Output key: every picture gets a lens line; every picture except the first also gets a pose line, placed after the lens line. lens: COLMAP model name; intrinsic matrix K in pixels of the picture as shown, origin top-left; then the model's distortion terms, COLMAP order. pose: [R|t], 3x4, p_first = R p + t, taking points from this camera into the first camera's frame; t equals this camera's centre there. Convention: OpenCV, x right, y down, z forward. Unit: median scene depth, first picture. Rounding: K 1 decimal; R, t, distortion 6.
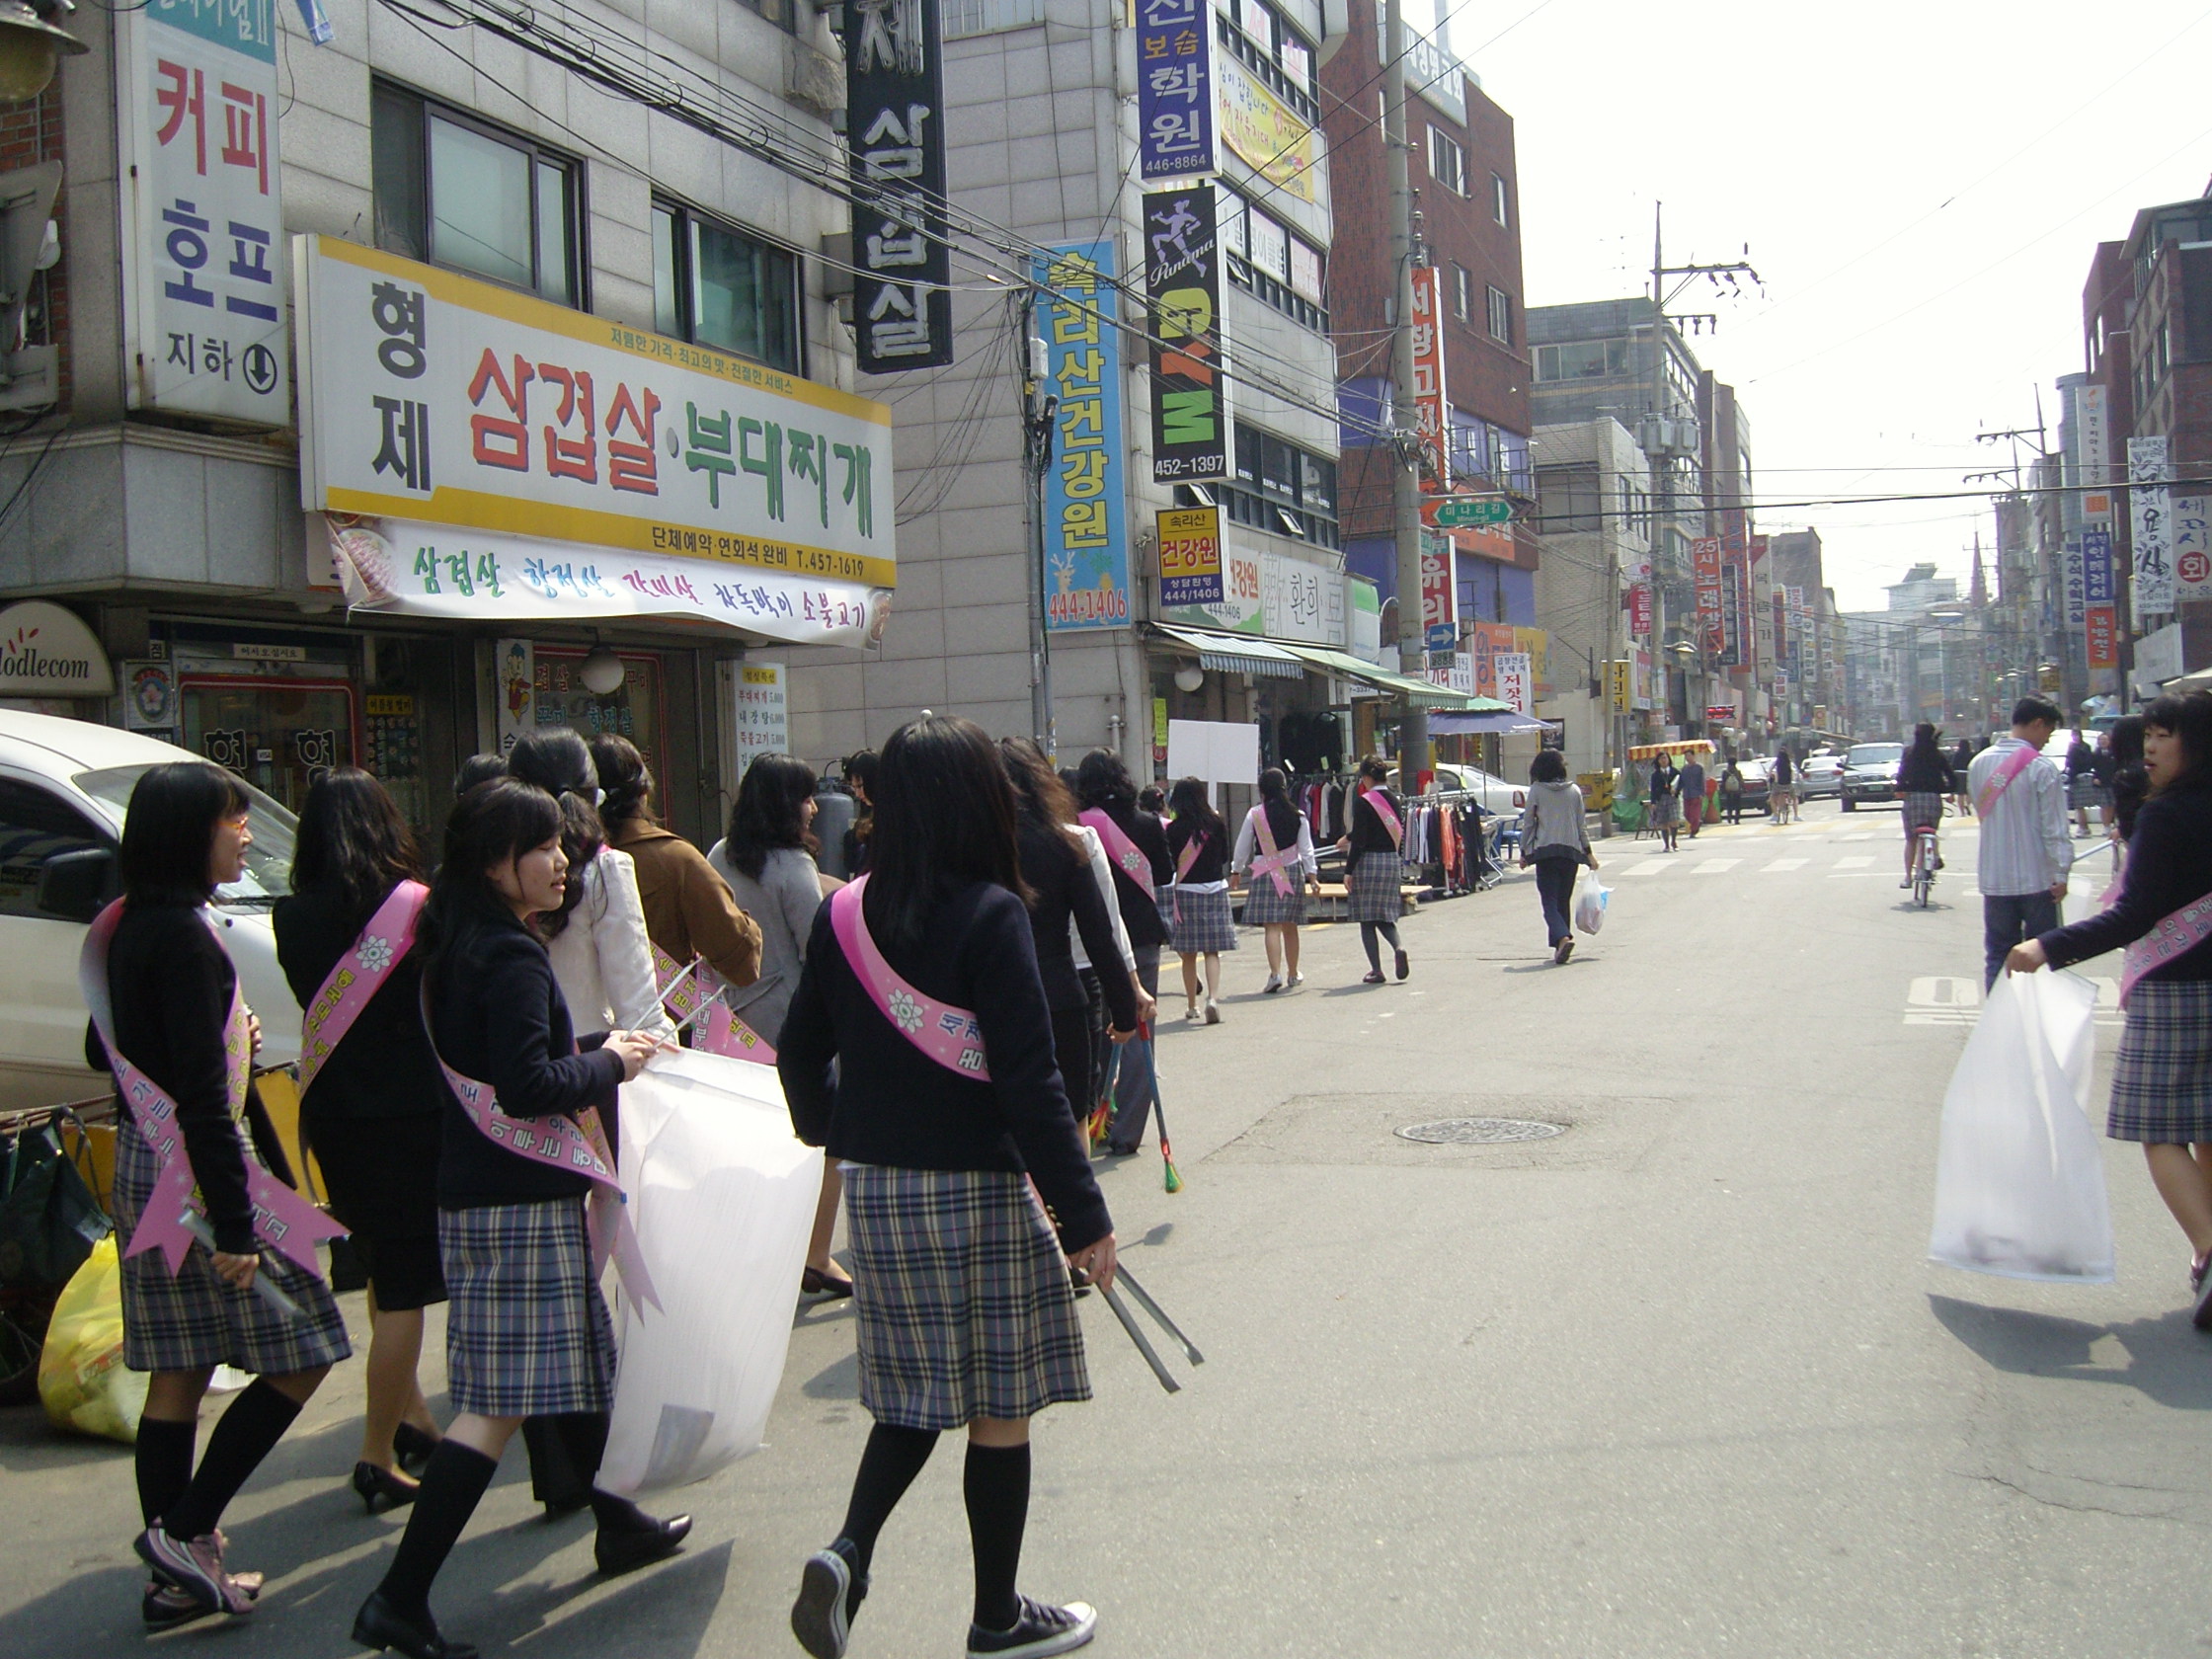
lens RADIAL K [[2443.1, 0, 1106.0], [0, 2443.1, 829.5], [0, 0, 1]] dist [-0.164772, 0.162091]
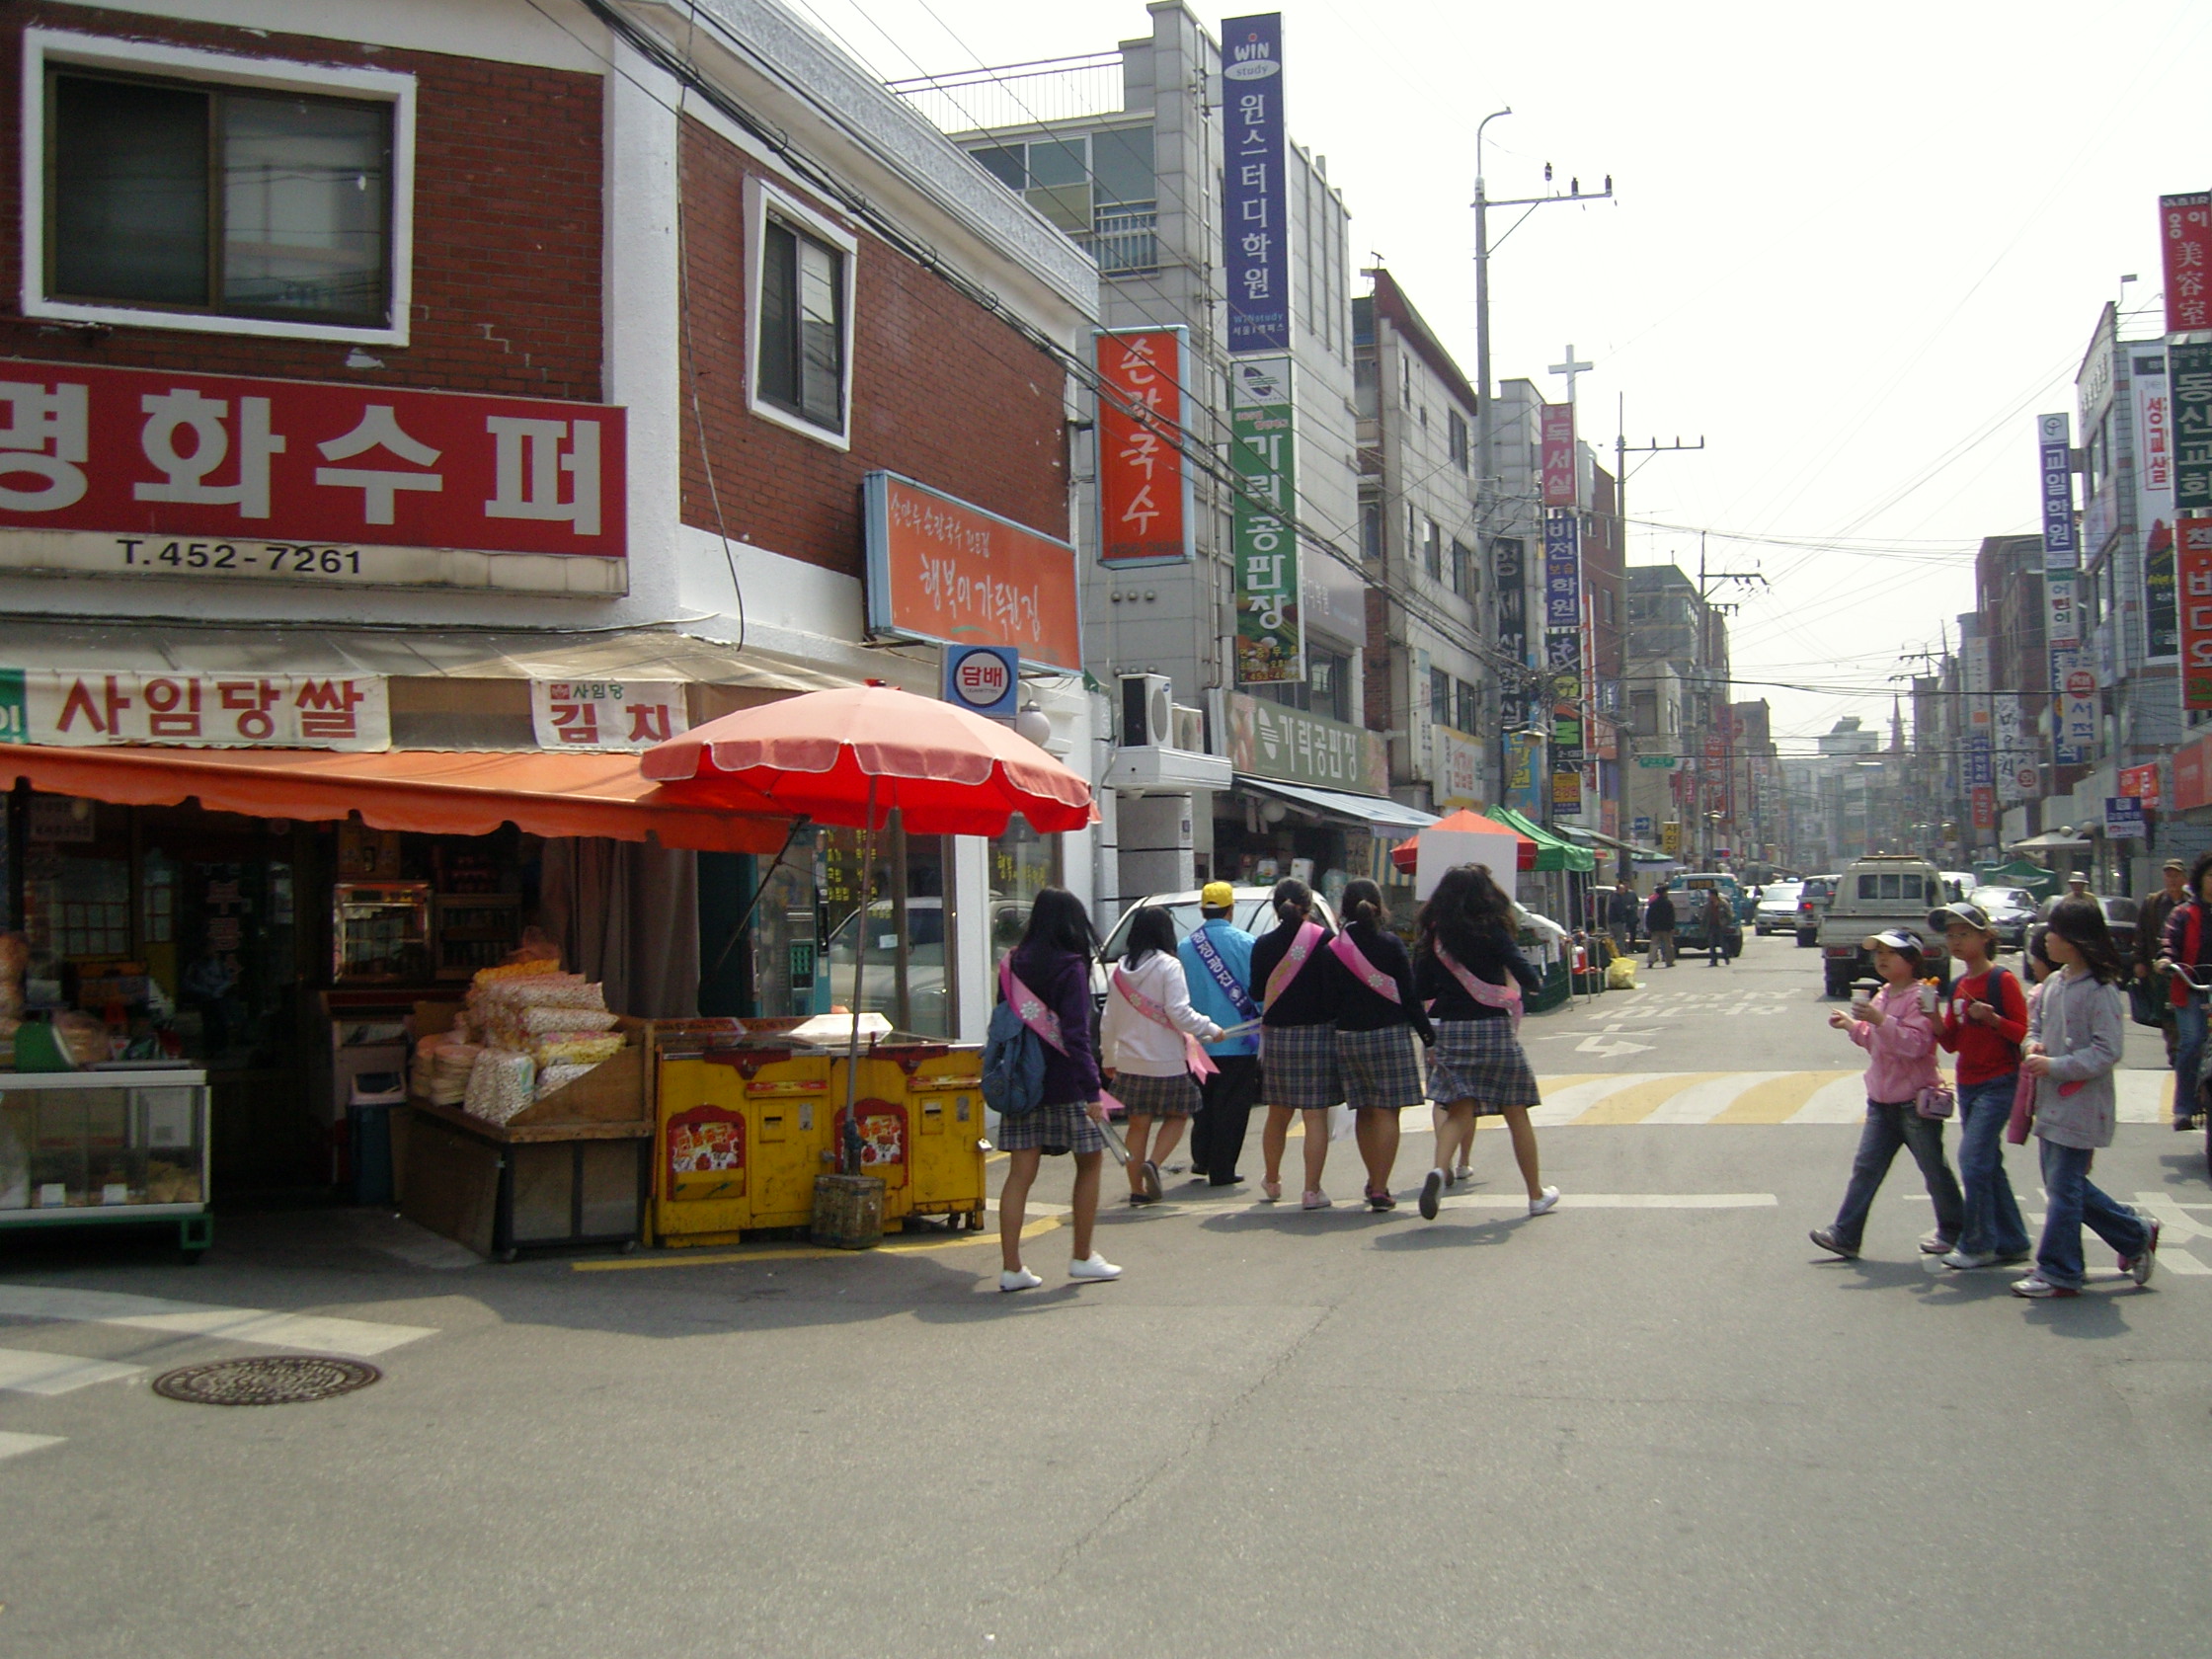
lens RADIAL K [[2443.1, 0, 1106.0], [0, 2443.1, 829.5], [0, 0, 1]] dist [-0.164772, 0.162091]
pose [[0.999237, 0.022373, 0.032001, -0.217745], [-0.020834, 0.998648, -0.047620, 0.018387], [-0.033024, 0.046917, 0.998353, -0.585935]]
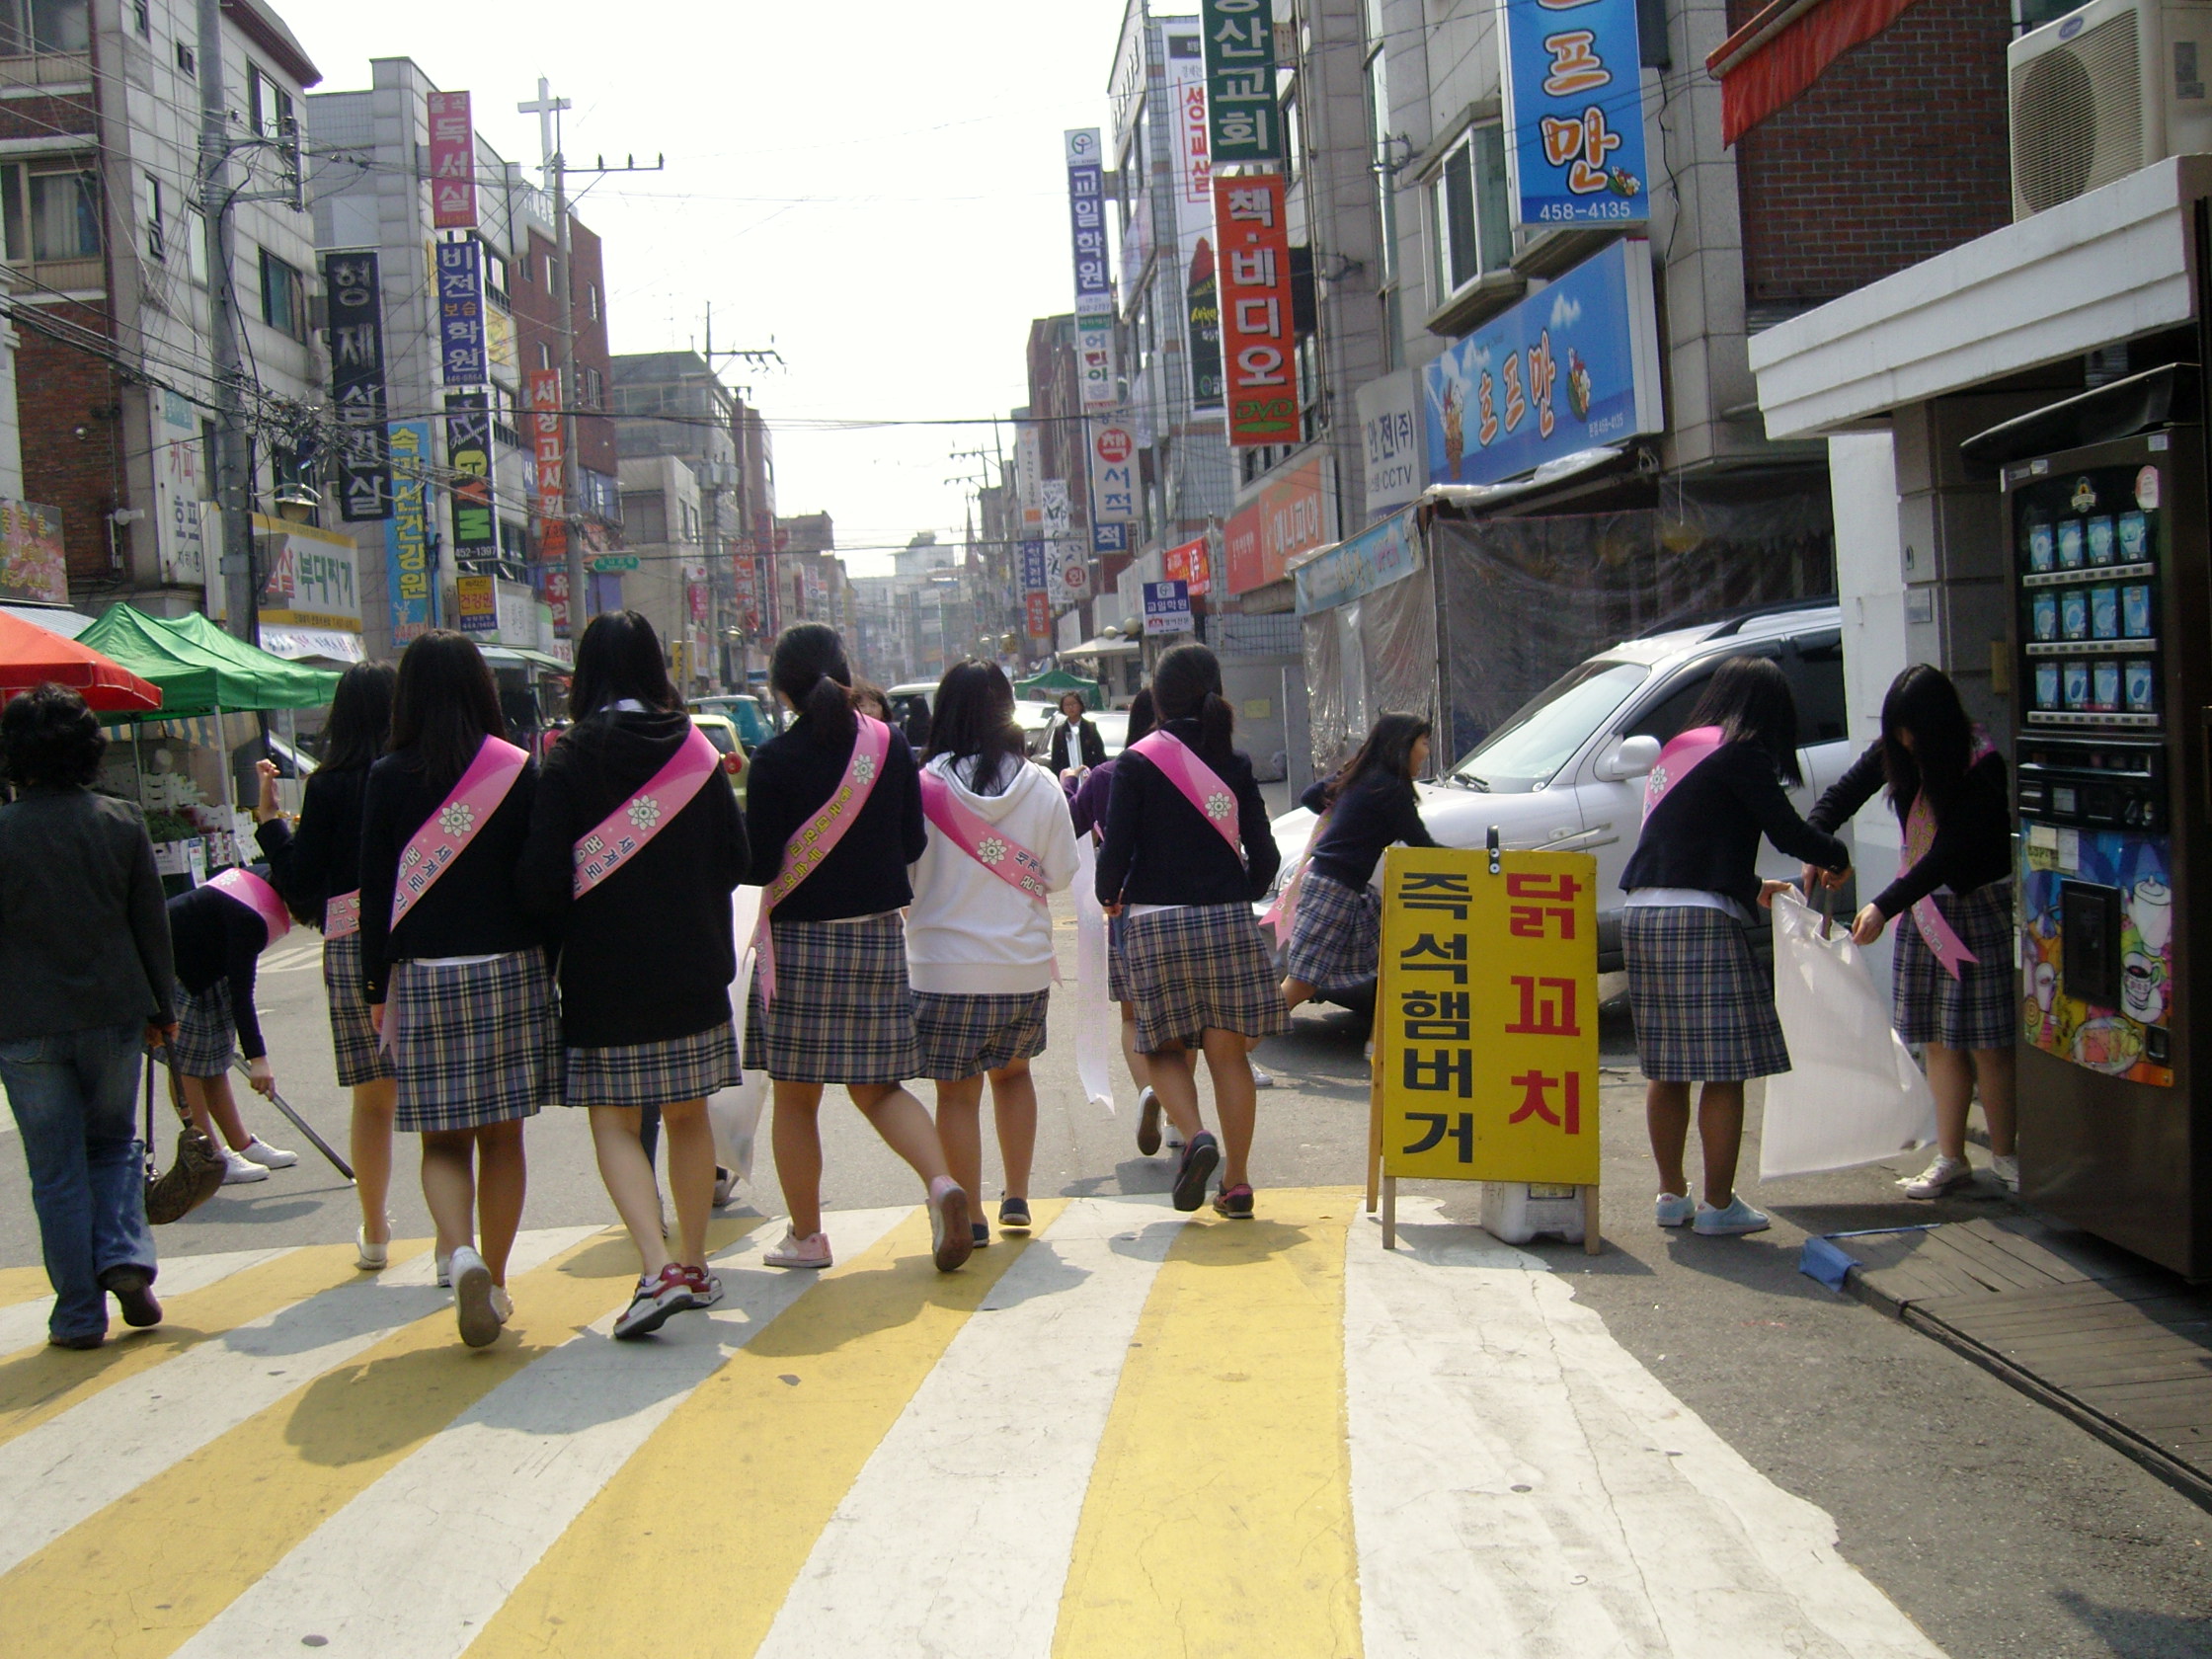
lens RADIAL K [[2443.1, 0, 1106.0], [0, 2443.1, 829.5], [0, 0, 1]] dist [-0.164772, 0.162091]
pose [[0.922081, -0.037770, 0.385149, -0.103612], [0.030883, 0.999234, 0.024055, 0.010645], [-0.385762, -0.010286, 0.922541, -0.362656]]
